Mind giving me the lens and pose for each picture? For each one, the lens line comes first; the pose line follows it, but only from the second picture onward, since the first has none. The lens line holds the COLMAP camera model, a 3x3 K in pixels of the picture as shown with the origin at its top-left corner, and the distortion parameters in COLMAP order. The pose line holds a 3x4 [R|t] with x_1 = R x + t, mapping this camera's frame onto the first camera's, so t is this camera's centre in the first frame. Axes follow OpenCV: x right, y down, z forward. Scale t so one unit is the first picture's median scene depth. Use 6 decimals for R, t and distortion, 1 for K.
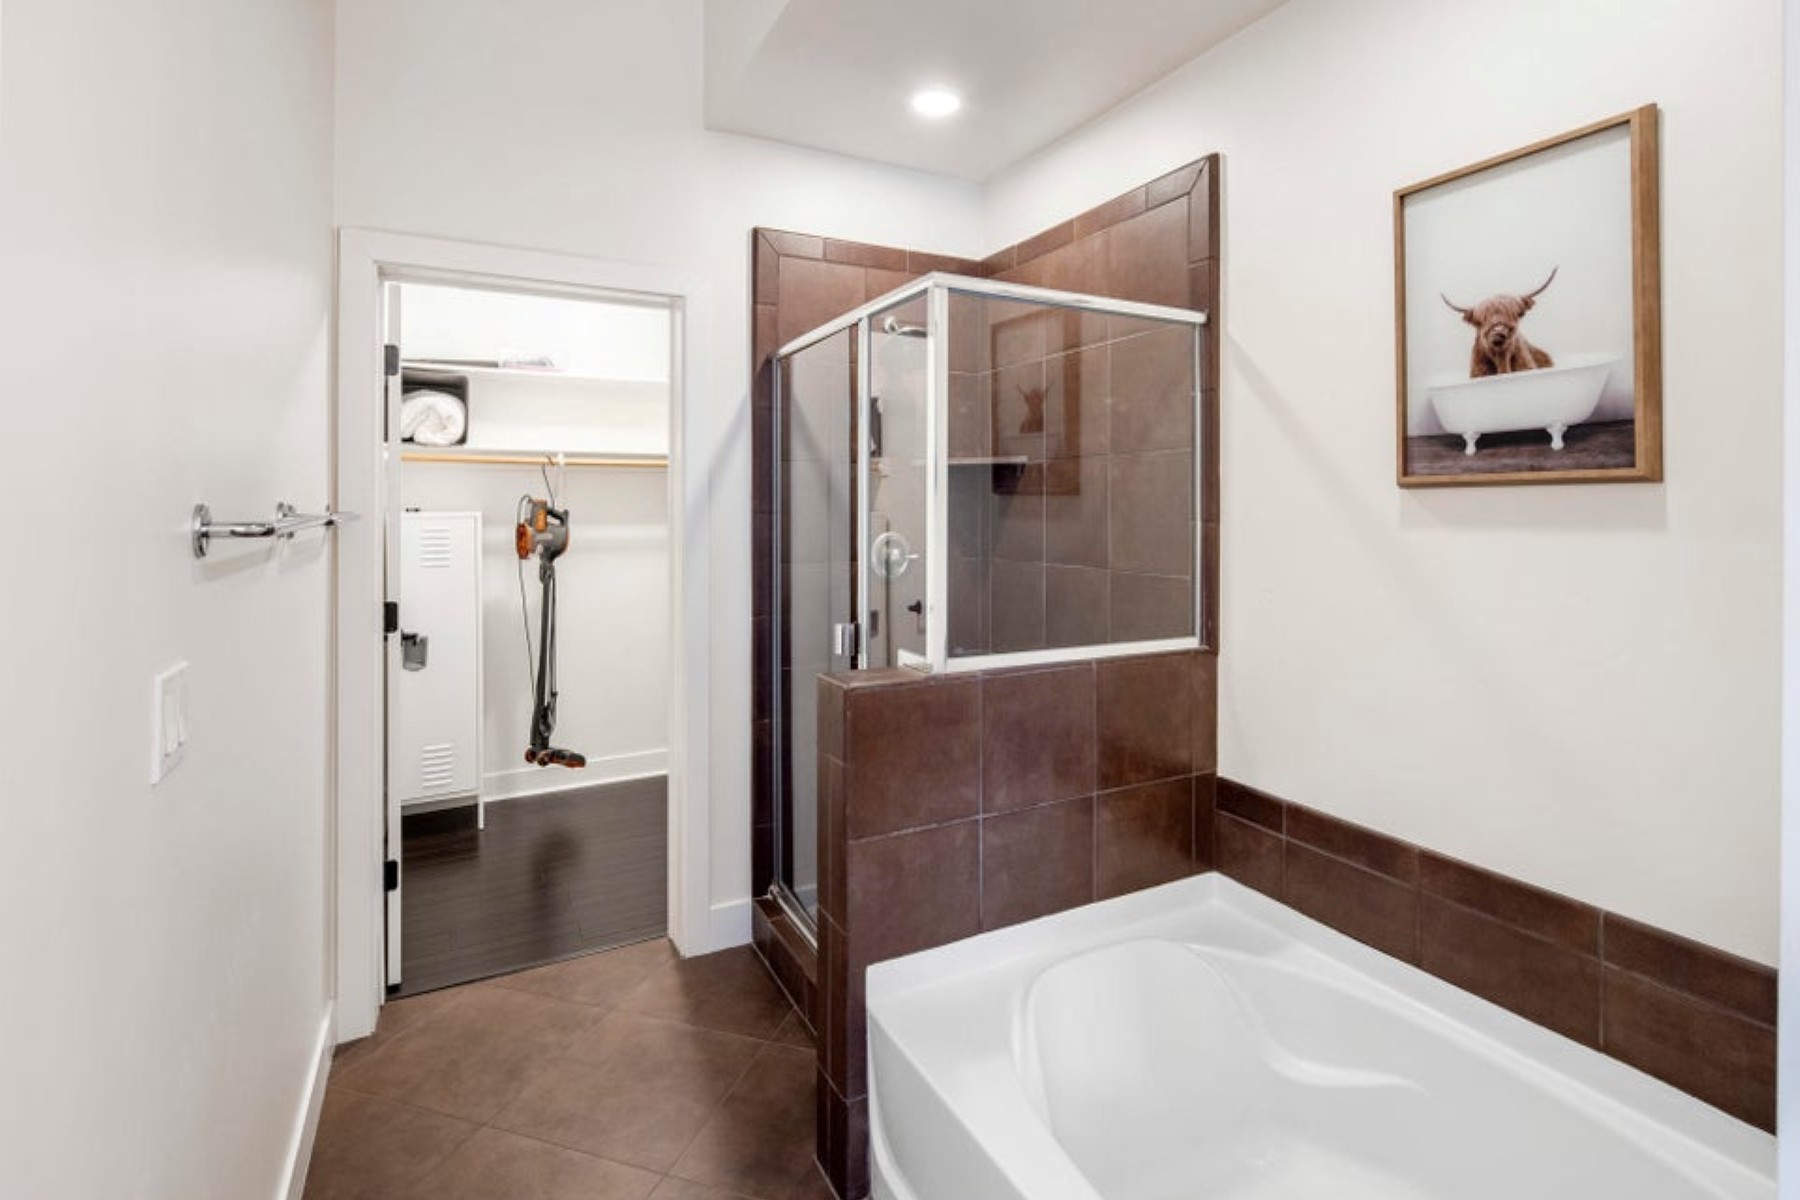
lens RADIAL K [[871.0, 0, 908.0], [0, 871.0, 527.1], [0, 0, 1]] dist [0.002319, -0.003098]
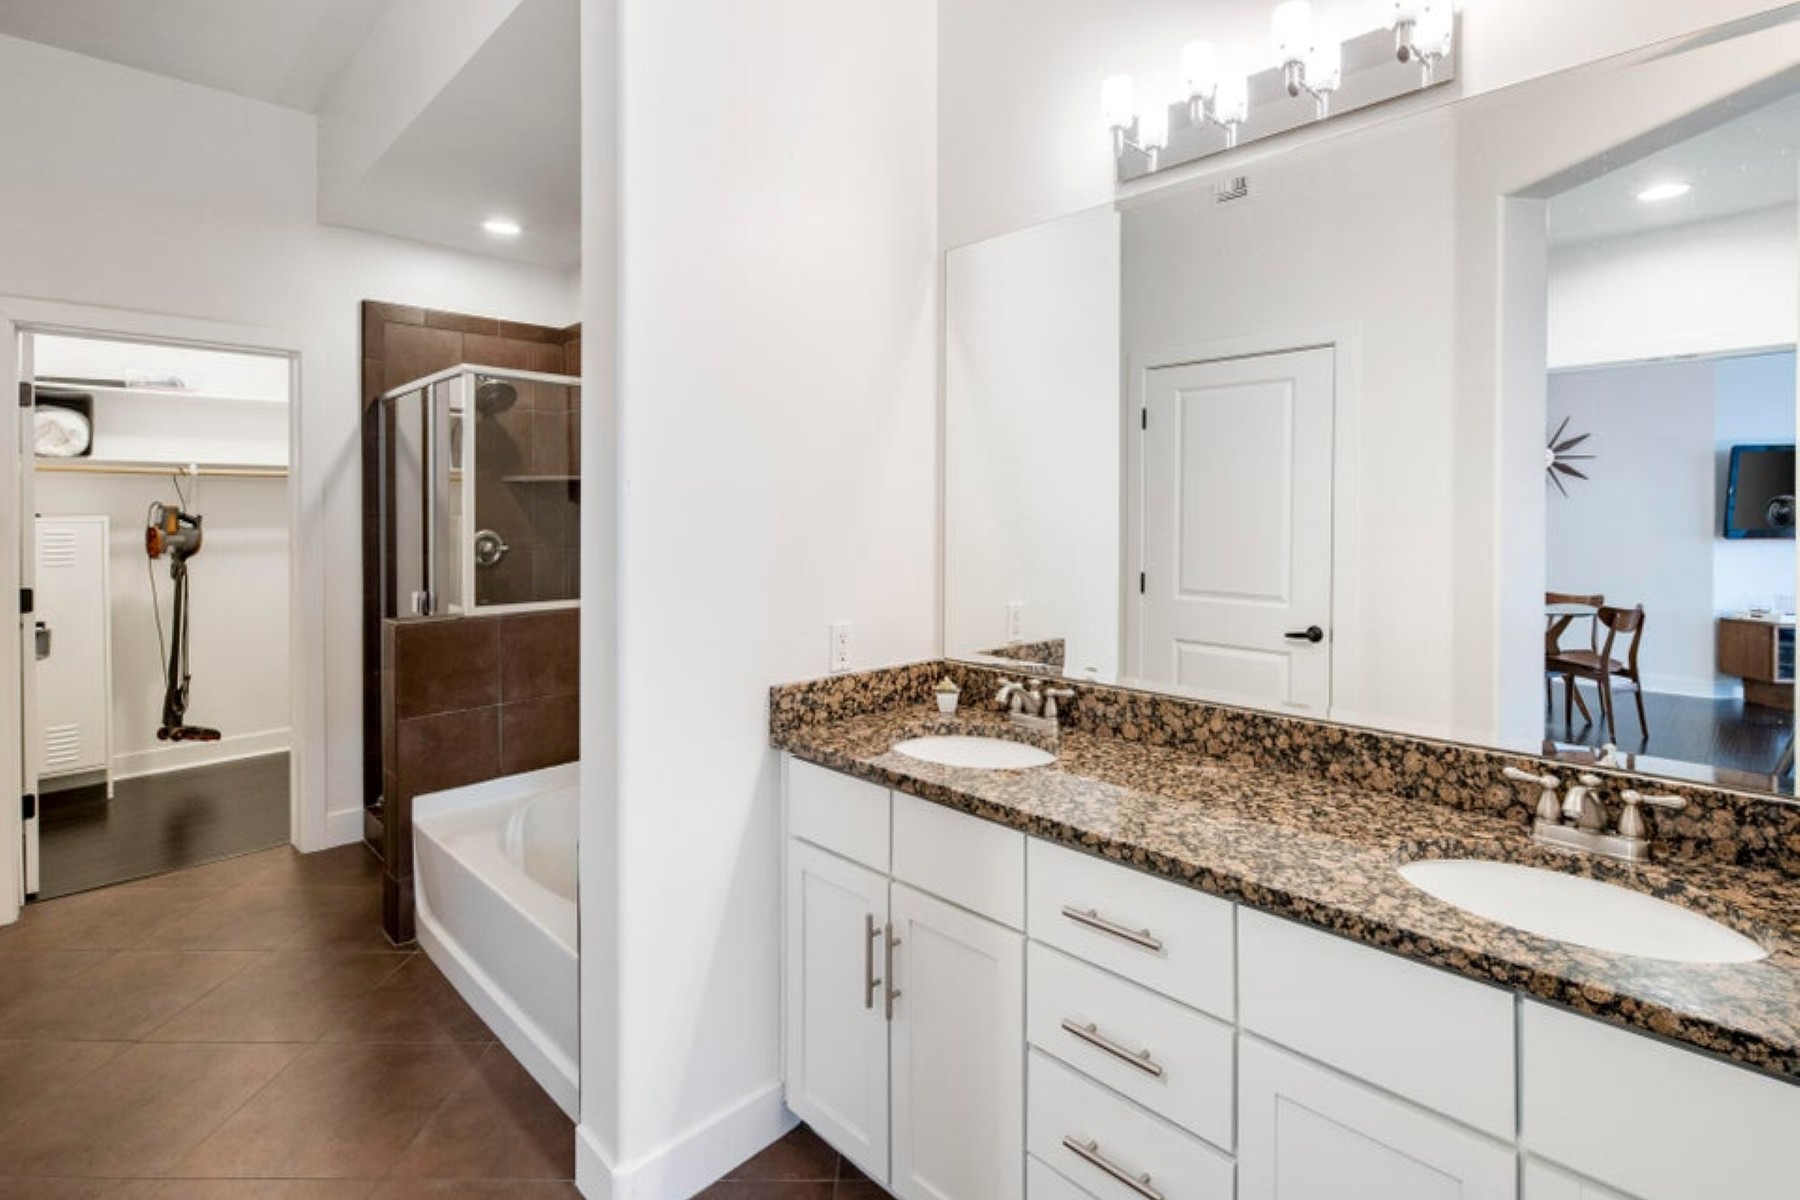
lens RADIAL K [[871.0, 0, 908.0], [0, 871.0, 527.1], [0, 0, 1]] dist [0.002319, -0.003098]
pose [[0.955904, -0.008323, 0.293562, 0.206040], [0.009745, 0.999947, -0.003380, 0.011653], [-0.293518, 0.006092, 0.955934, -0.465999]]
